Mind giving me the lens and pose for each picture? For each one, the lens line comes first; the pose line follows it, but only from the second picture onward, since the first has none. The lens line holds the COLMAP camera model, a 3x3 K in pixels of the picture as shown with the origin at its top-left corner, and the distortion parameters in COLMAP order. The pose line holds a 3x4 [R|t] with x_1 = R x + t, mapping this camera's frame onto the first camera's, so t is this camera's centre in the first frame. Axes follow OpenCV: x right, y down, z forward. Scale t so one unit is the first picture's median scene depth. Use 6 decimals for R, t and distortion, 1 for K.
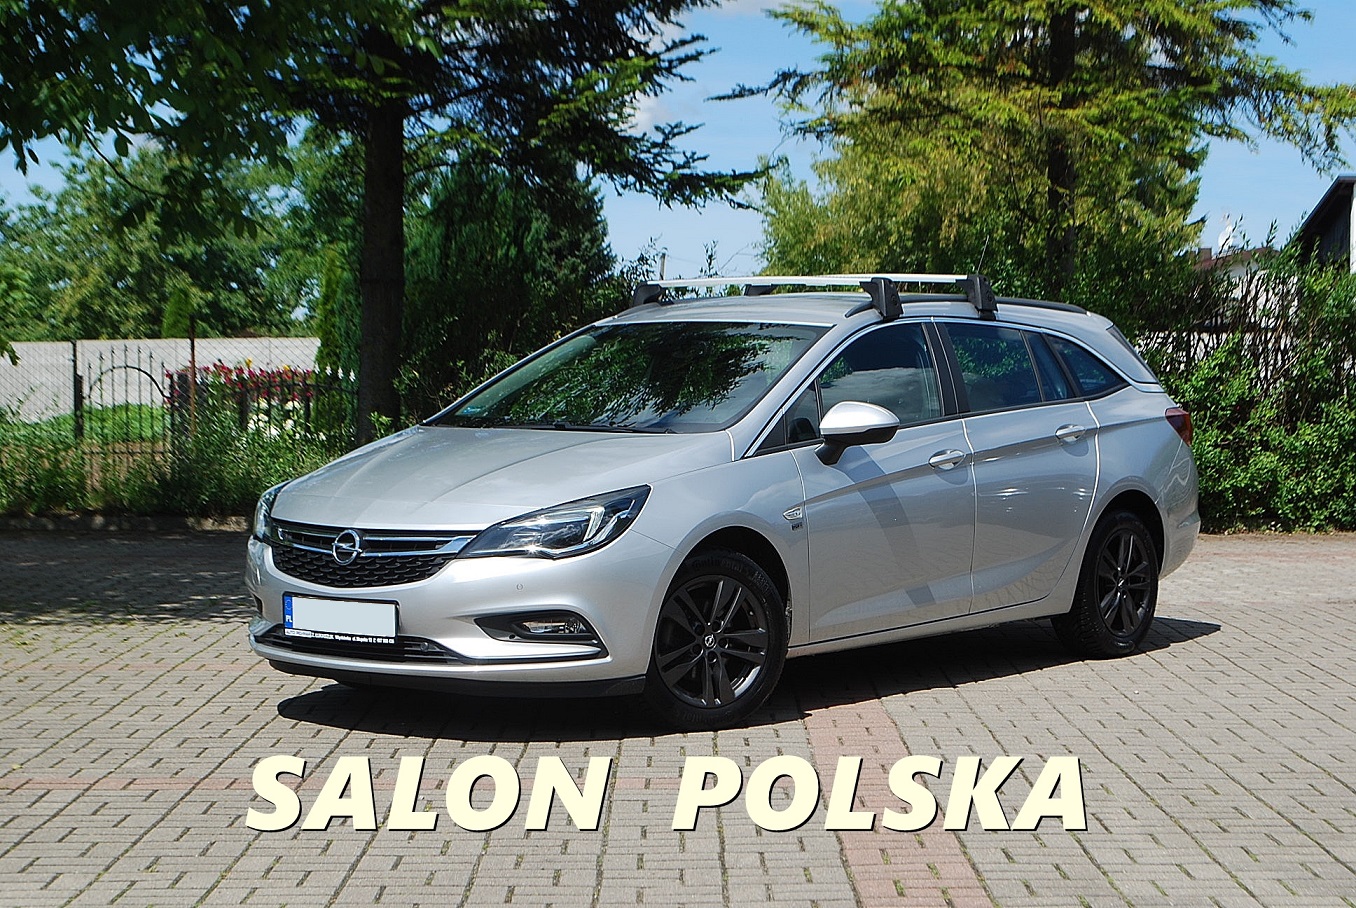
lens RADIAL K [[2666.0, 0, 679.4], [0, 2666.0, 447.3], [0, 0, 1]] dist [-0.280729, 0.000000]
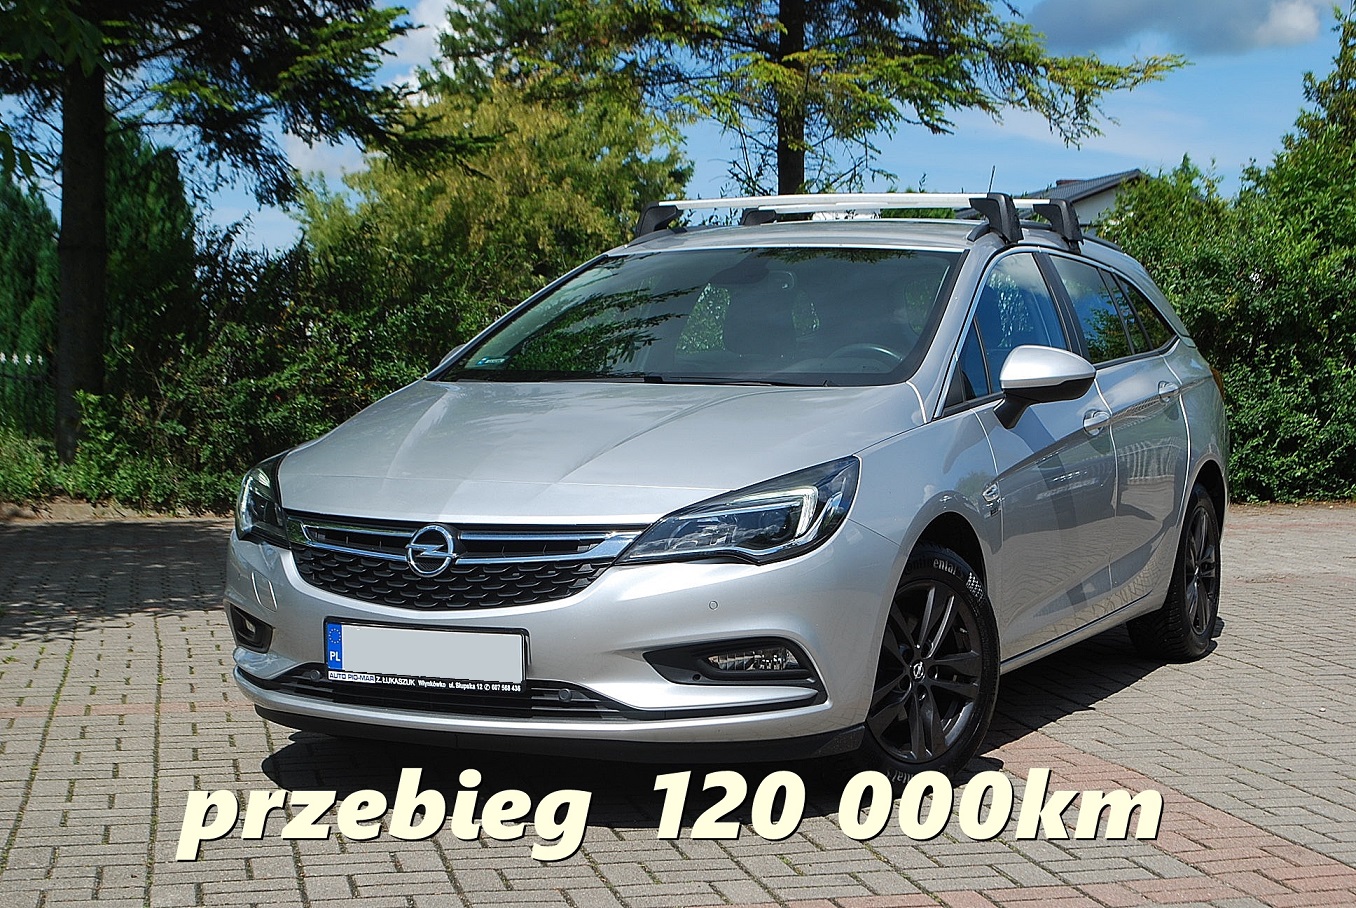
lens RADIAL K [[2236.2, 0, 663.8], [0, 2236.2, 512.9], [0, 0, 1]] dist [-0.025844, 0.000000]
pose [[0.977197, -0.012018, 0.211995, -0.087156], [0.003985, 0.999259, 0.038282, 0.002783], [-0.212298, -0.036564, 0.976521, 0.195605]]
